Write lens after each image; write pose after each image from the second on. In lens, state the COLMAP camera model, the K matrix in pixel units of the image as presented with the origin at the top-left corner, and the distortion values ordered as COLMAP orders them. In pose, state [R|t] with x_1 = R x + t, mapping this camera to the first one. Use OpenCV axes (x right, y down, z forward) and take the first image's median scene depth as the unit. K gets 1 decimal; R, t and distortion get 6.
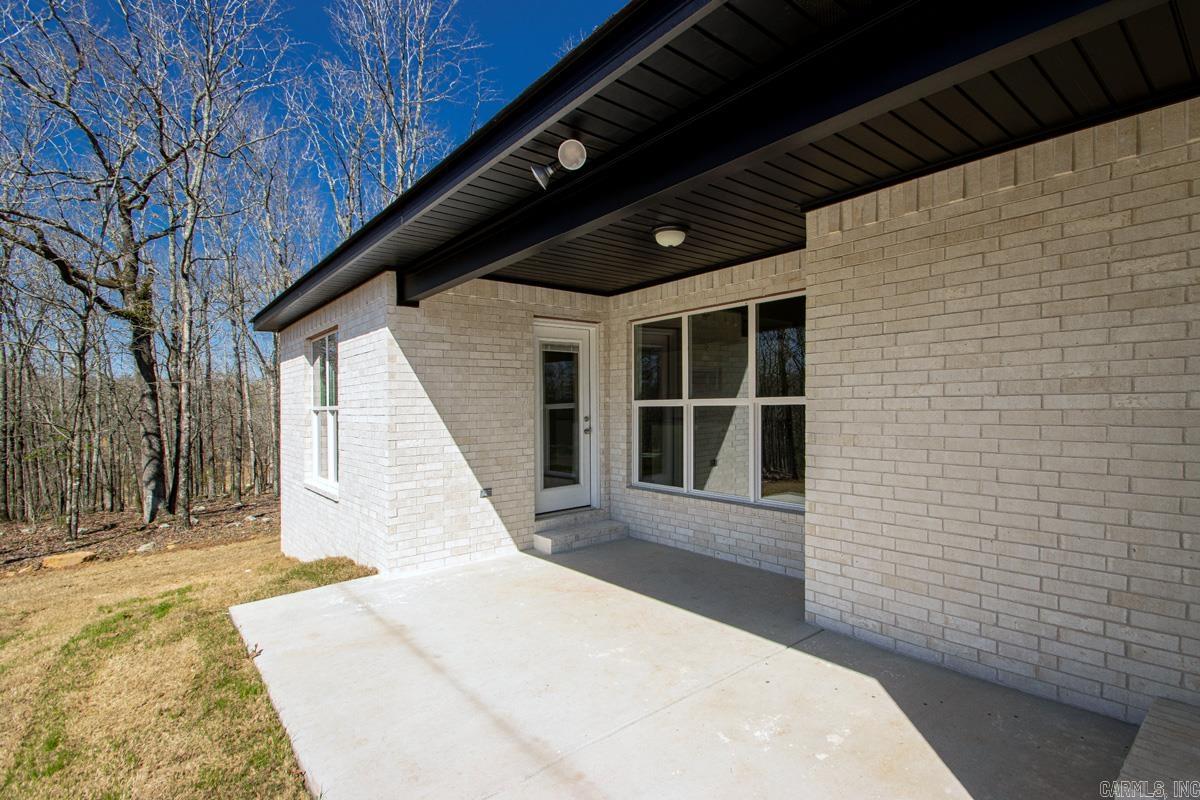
lens RADIAL K [[574.9, 0, 602.4], [0, 574.9, 413.0], [0, 0, 1]] dist [0.001136, -0.000133]
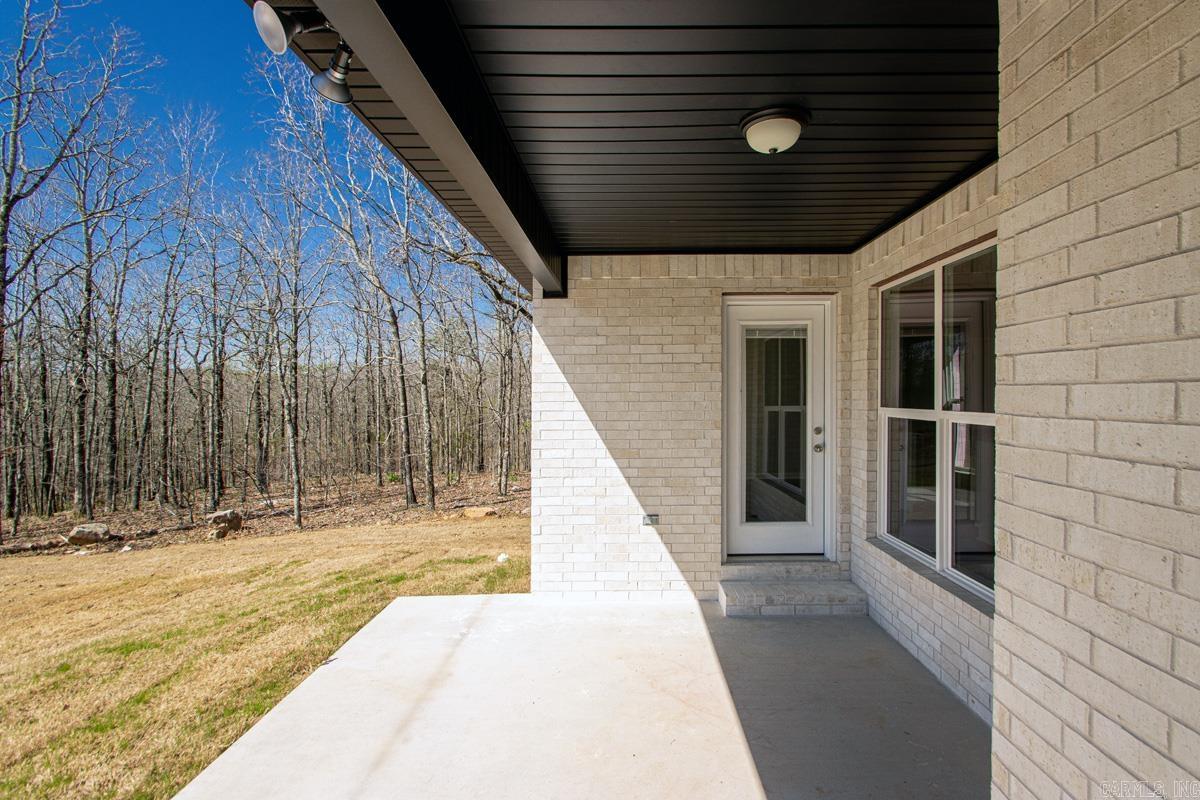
lens RADIAL K [[569.4, 0, 625.2], [0, 569.4, 390.0], [0, 0, 1]] dist [0.000550, -0.000523]
pose [[0.769736, 0.007898, -0.638314, 0.270630], [-0.016356, 0.999839, -0.007352, -0.035238], [0.638153, 0.016099, 0.769741, 0.353717]]
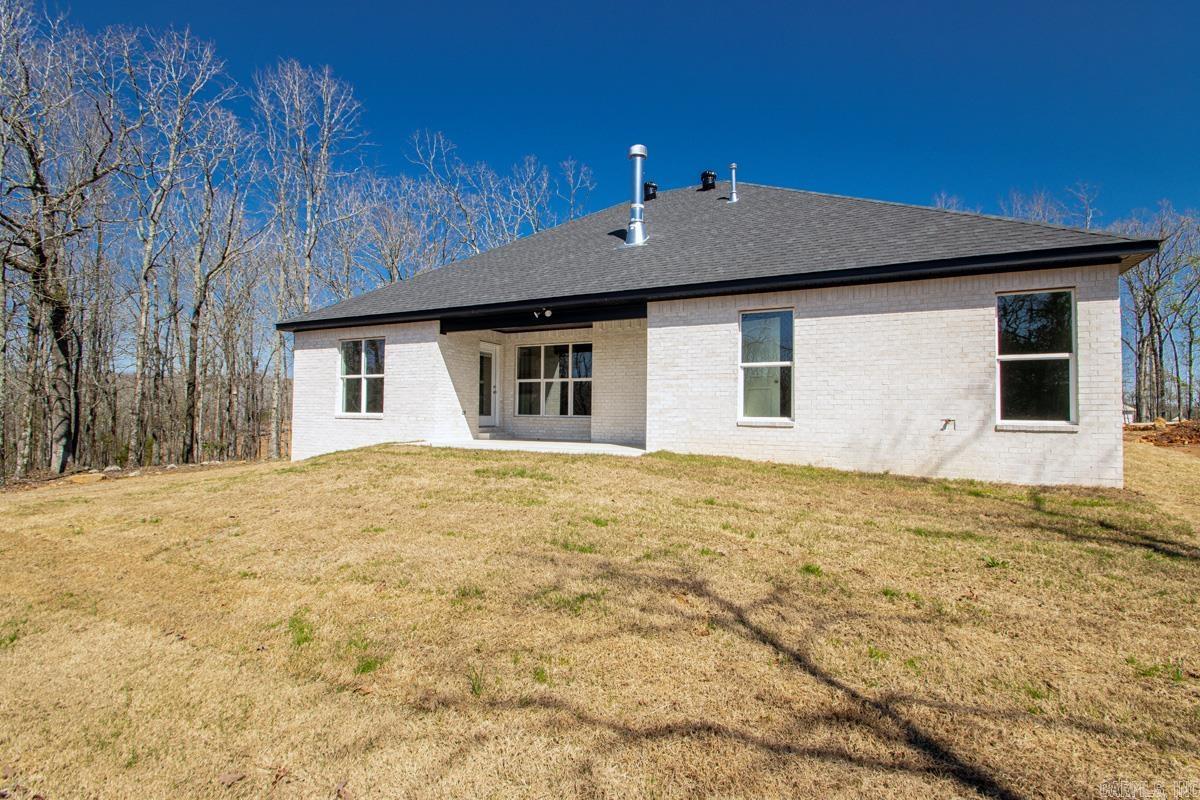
lens RADIAL K [[574.9, 0, 602.4], [0, 574.9, 413.0], [0, 0, 1]] dist [0.001136, -0.000133]
pose [[0.907375, 0.030687, 0.419199, -0.663576], [-0.020765, 0.999386, -0.028210, 0.190093], [-0.419808, 0.016893, 0.907456, -1.377127]]
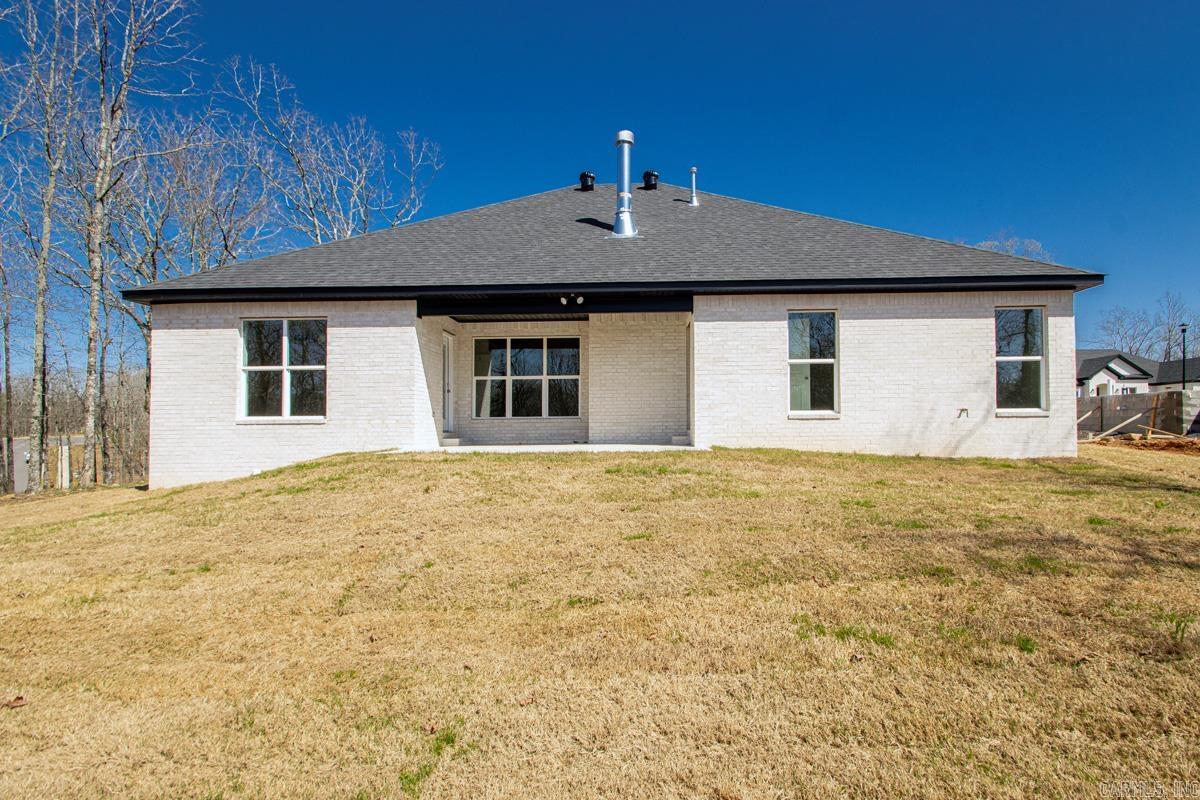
lens RADIAL K [[596.4, 0, 630.8], [0, 596.4, 430.6], [0, 0, 1]] dist [-0.000025, -0.000709]
pose [[0.642962, 0.009237, 0.765842, -1.310573], [0.011337, 0.999703, -0.021576, 0.241441], [-0.765814, 0.022555, 0.642666, -0.828720]]
